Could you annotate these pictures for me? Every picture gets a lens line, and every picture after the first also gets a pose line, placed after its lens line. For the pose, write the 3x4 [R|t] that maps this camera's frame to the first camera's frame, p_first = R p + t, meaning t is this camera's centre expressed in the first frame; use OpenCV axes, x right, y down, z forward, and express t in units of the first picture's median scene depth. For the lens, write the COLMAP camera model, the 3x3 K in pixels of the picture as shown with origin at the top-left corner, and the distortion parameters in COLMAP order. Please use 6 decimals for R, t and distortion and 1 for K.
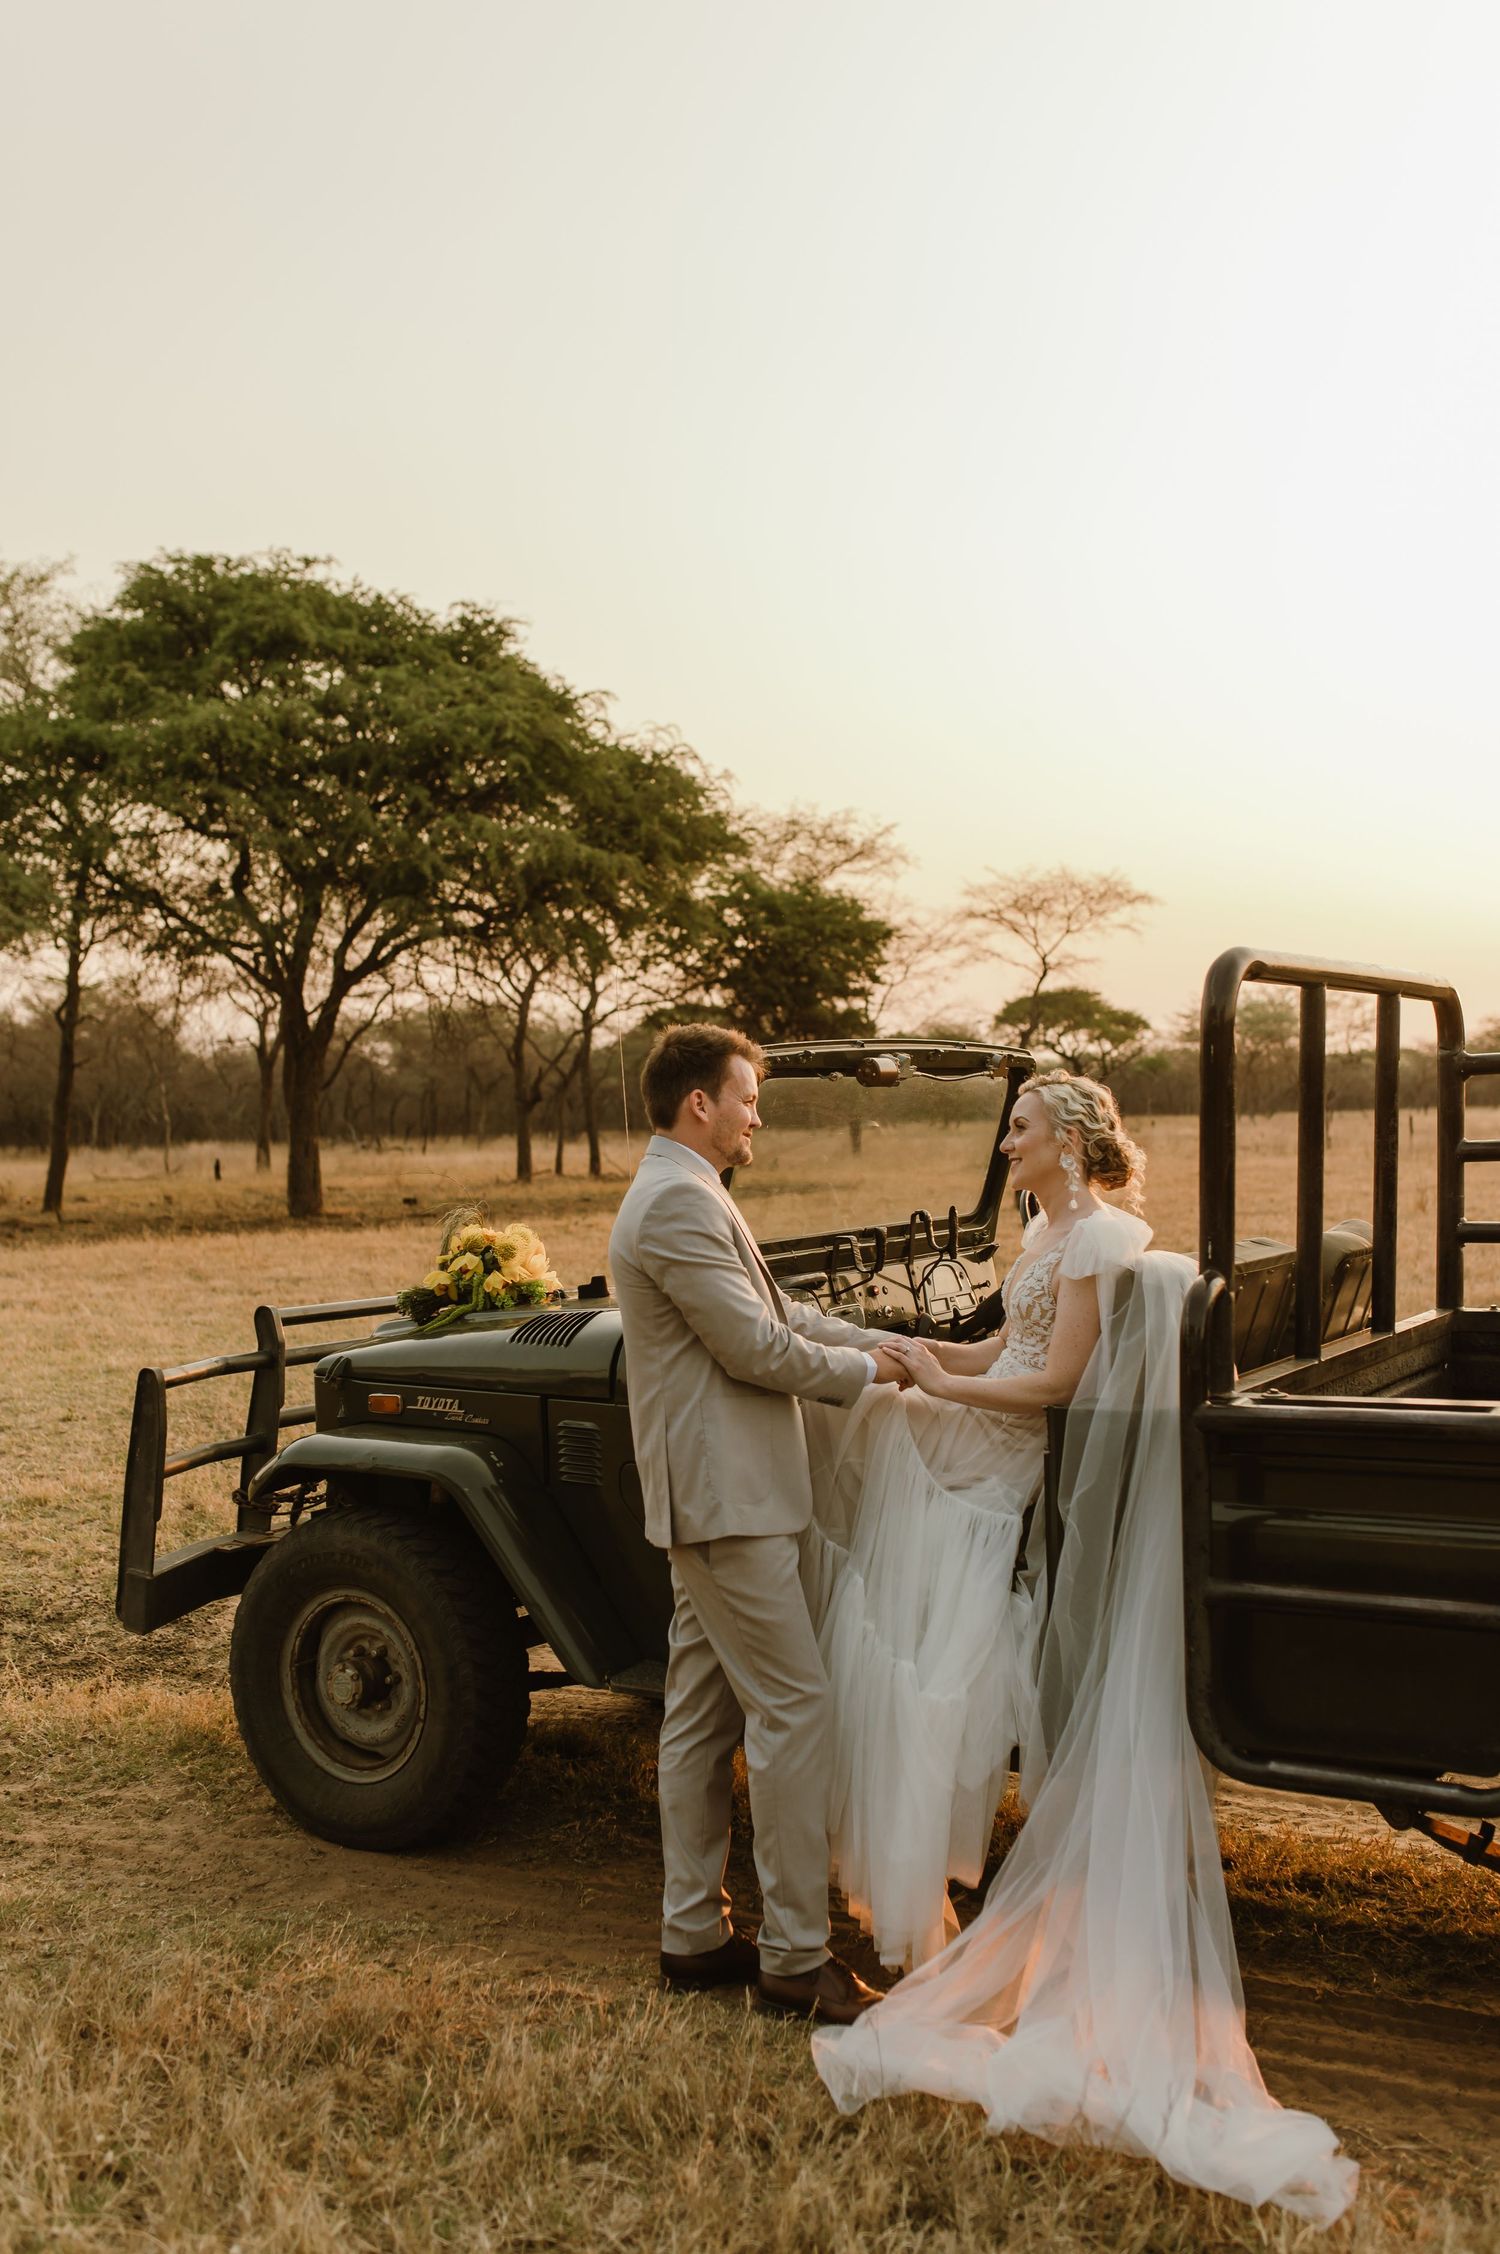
lens RADIAL K [[2176.7, 0, 783.5], [0, 2176.7, 1130.2], [0, 0, 1]] dist [-0.008560, 0.110498]
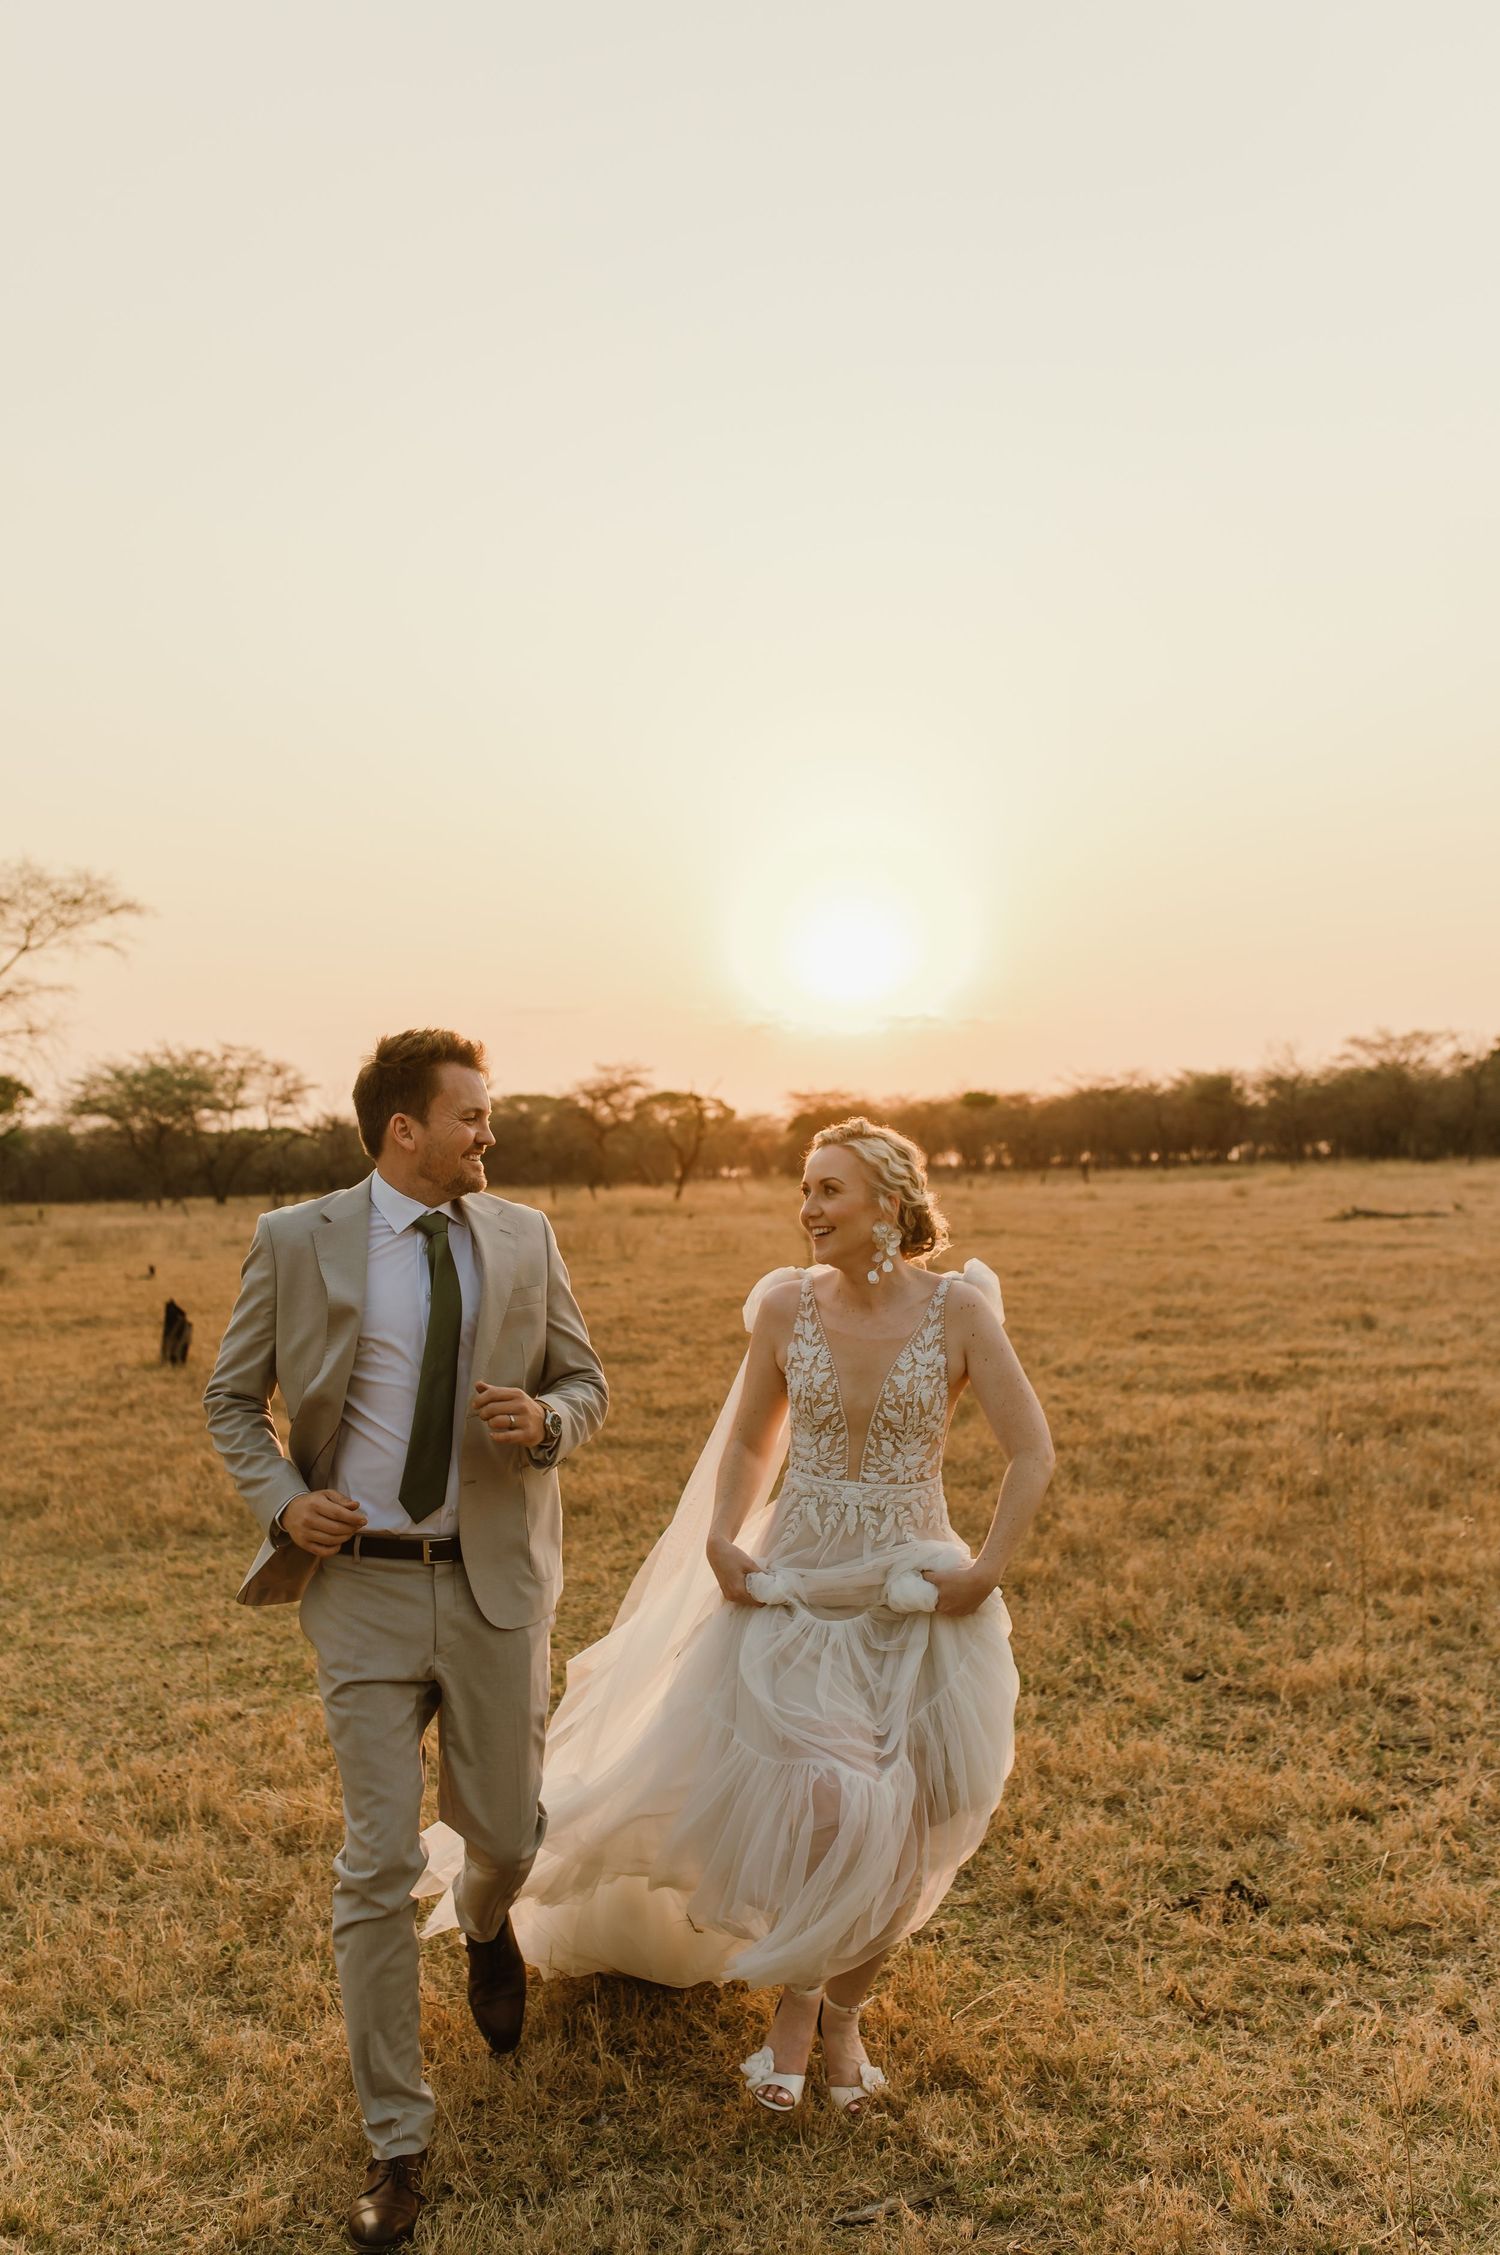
lens RADIAL K [[2360.2, 0, 762.9], [0, 2360.2, 1126.6], [0, 0, 1]] dist [0.007052, 0.005405]
pose [[0.880316, 0.006428, 0.474345, -0.035291], [0.012048, 0.999283, -0.035899, -0.000932], [-0.474236, 0.037317, 0.879607, 0.264676]]
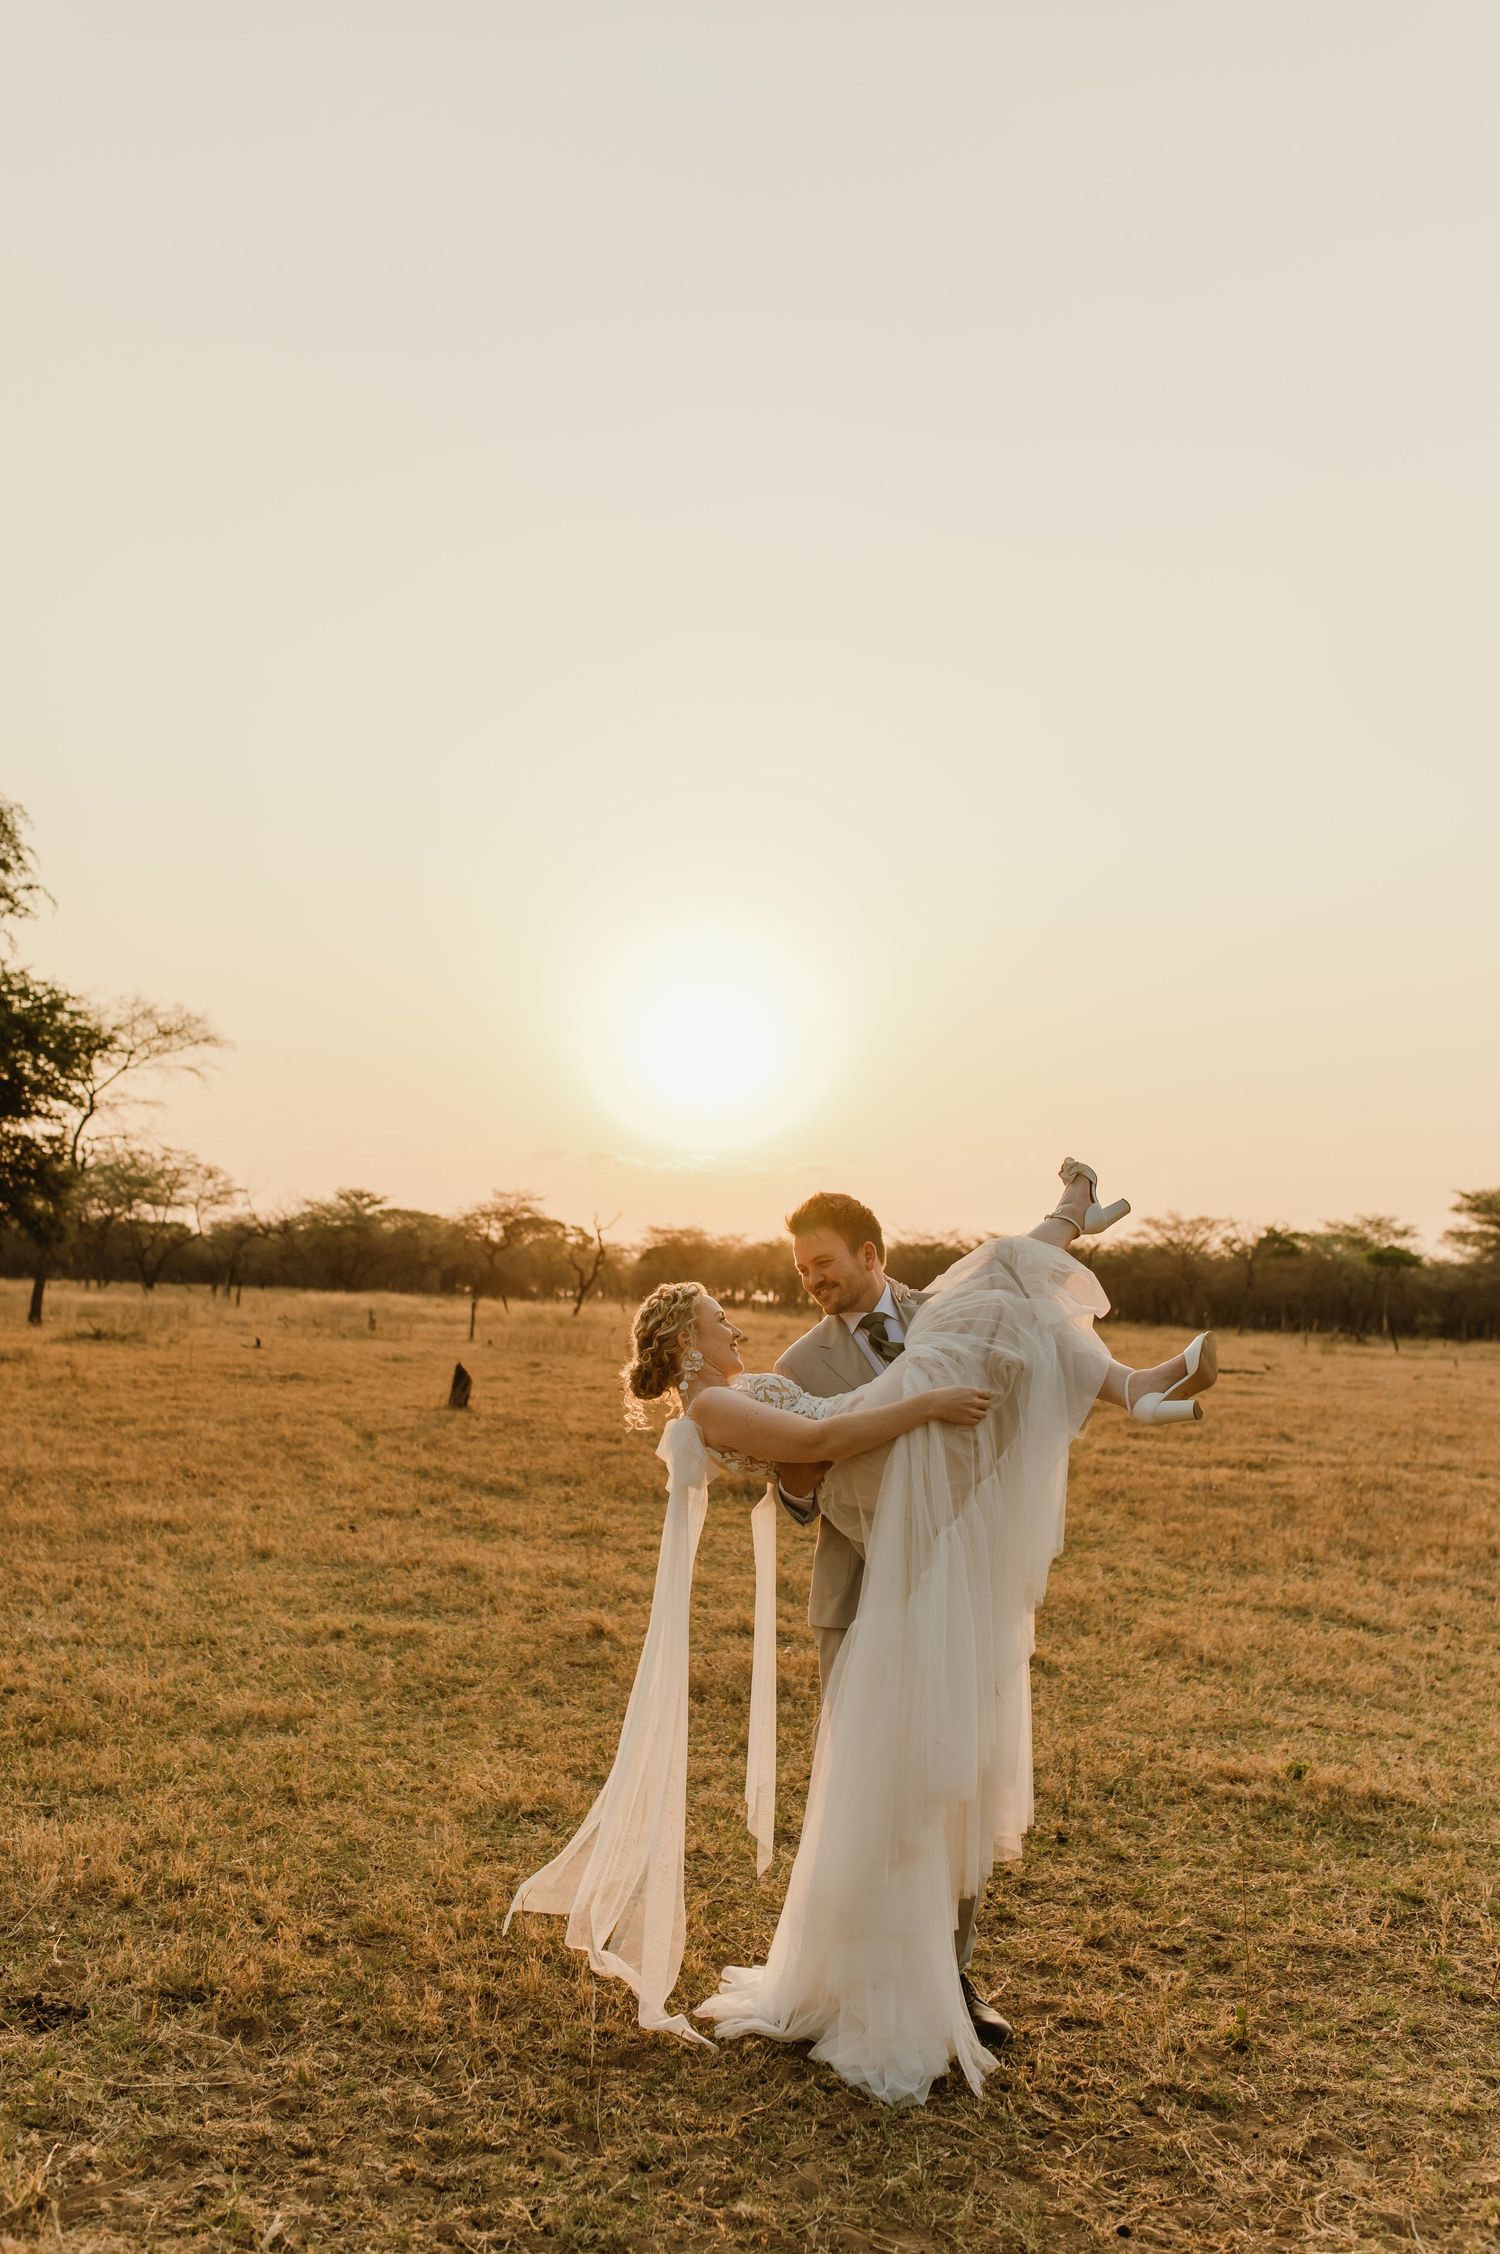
lens RADIAL K [[2145.7, 0, 750.0], [0, 2145.7, 1127.0], [0, 0, 1]] dist [0.001333, 0.112630]
pose [[0.837450, 0.104707, 0.536389, -0.162573], [-0.060811, 0.993233, -0.098943, 0.003509], [-0.543120, 0.050241, 0.838151, 0.193860]]
